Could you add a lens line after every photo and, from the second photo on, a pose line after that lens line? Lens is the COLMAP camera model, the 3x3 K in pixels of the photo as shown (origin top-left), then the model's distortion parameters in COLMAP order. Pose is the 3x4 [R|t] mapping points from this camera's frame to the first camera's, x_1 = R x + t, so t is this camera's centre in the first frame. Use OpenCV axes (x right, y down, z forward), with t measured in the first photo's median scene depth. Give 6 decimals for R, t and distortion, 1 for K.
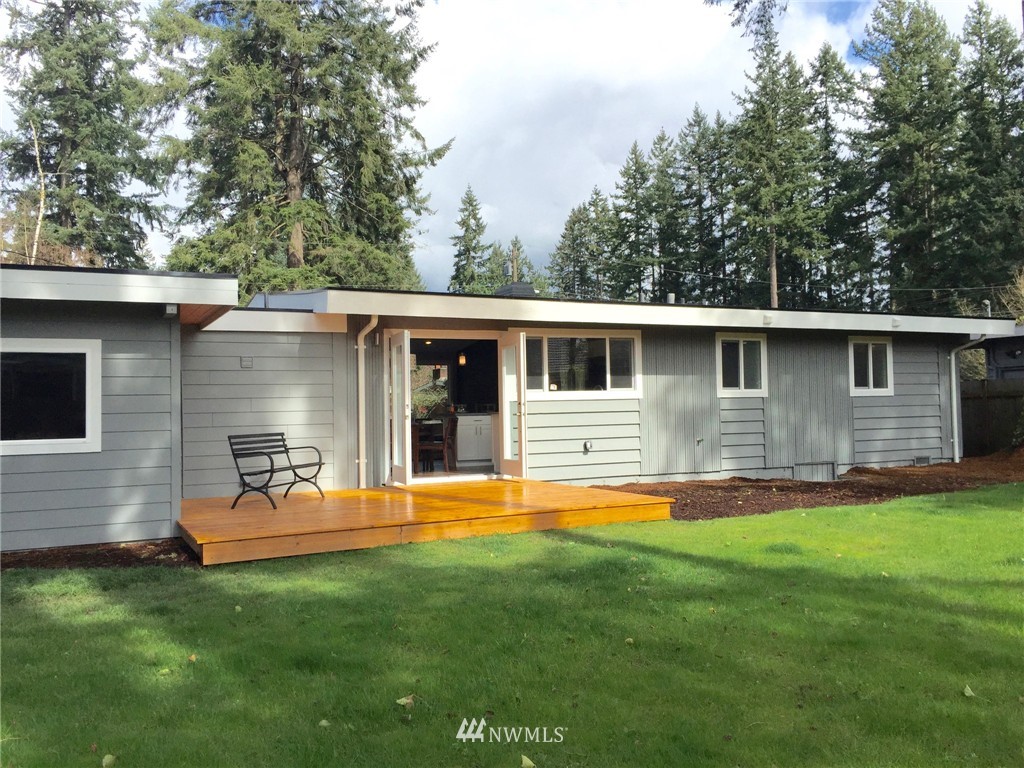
lens RADIAL K [[888.8, 0, 505.7], [0, 888.8, 384.8], [0, 0, 1]] dist [0.087377, -0.111553]
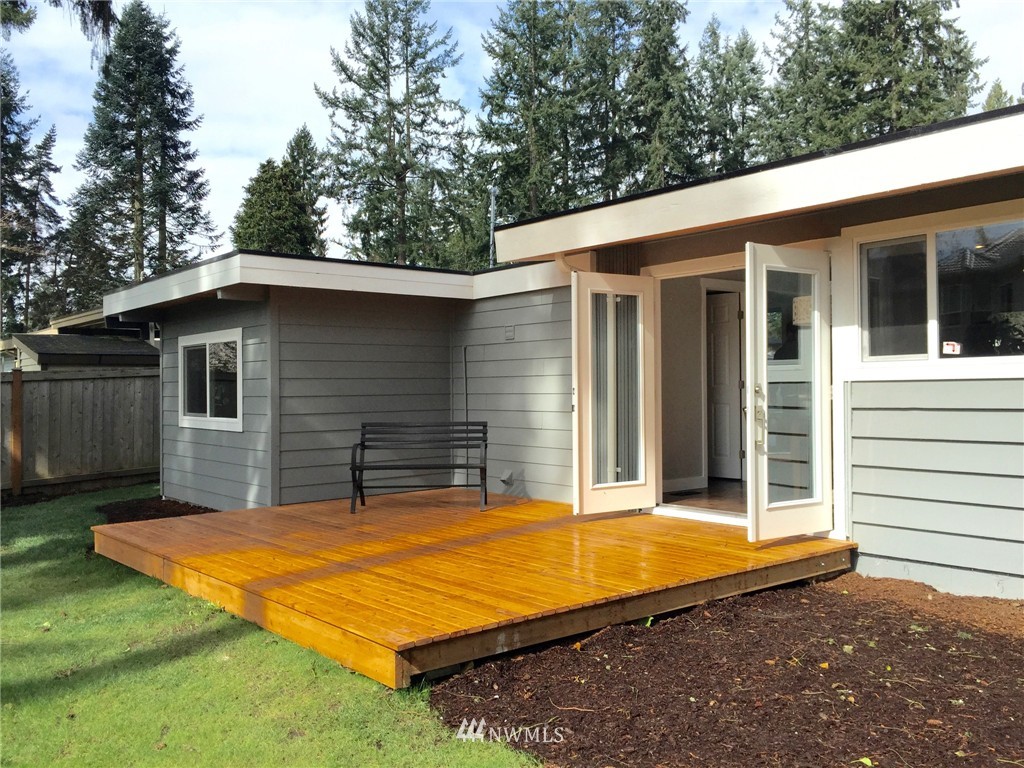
lens RADIAL K [[888.8, 0, 513.5], [0, 888.8, 380.8], [0, 0, 1]] dist [0.087377, -0.111553]
pose [[0.221556, 0.009545, -0.975101, 0.420693], [0.034273, 0.999258, 0.017569, 0.003540], [0.974545, -0.037312, 0.221064, 0.682971]]
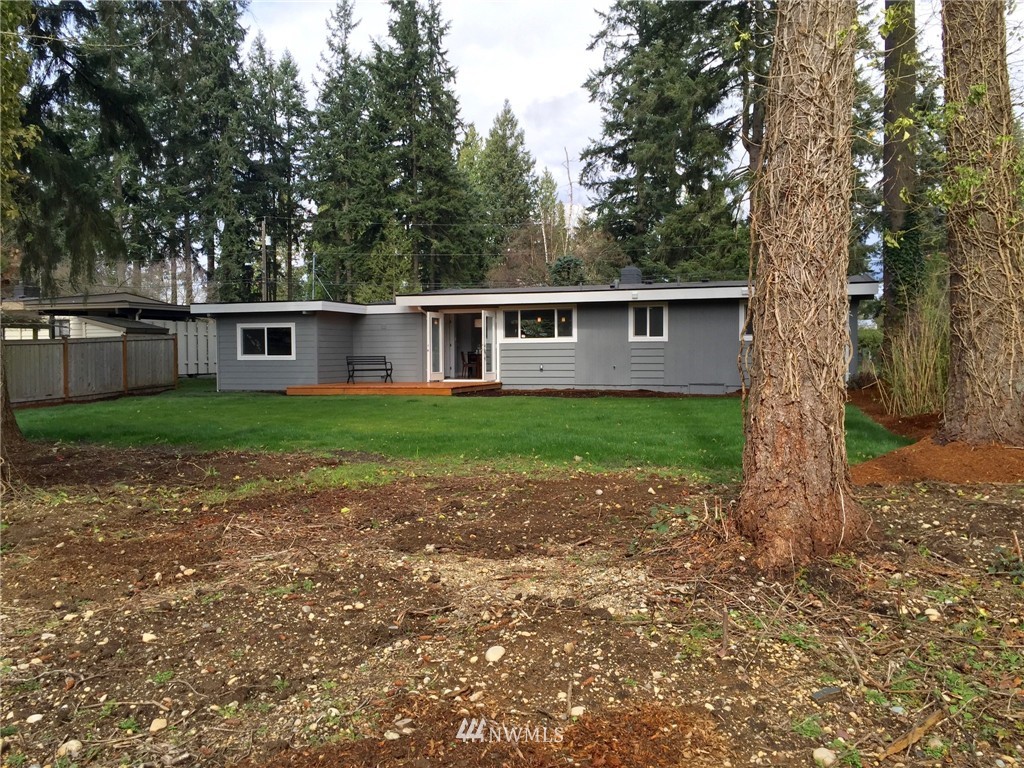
lens RADIAL K [[888.8, 0, 515.3], [0, 888.8, 383.7], [0, 0, 1]] dist [0.087377, -0.111553]
pose [[0.703096, 0.039387, -0.710003, 1.388164], [0.013289, 0.997563, 0.068499, -0.026458], [0.710970, -0.057596, 0.700859, -0.366089]]
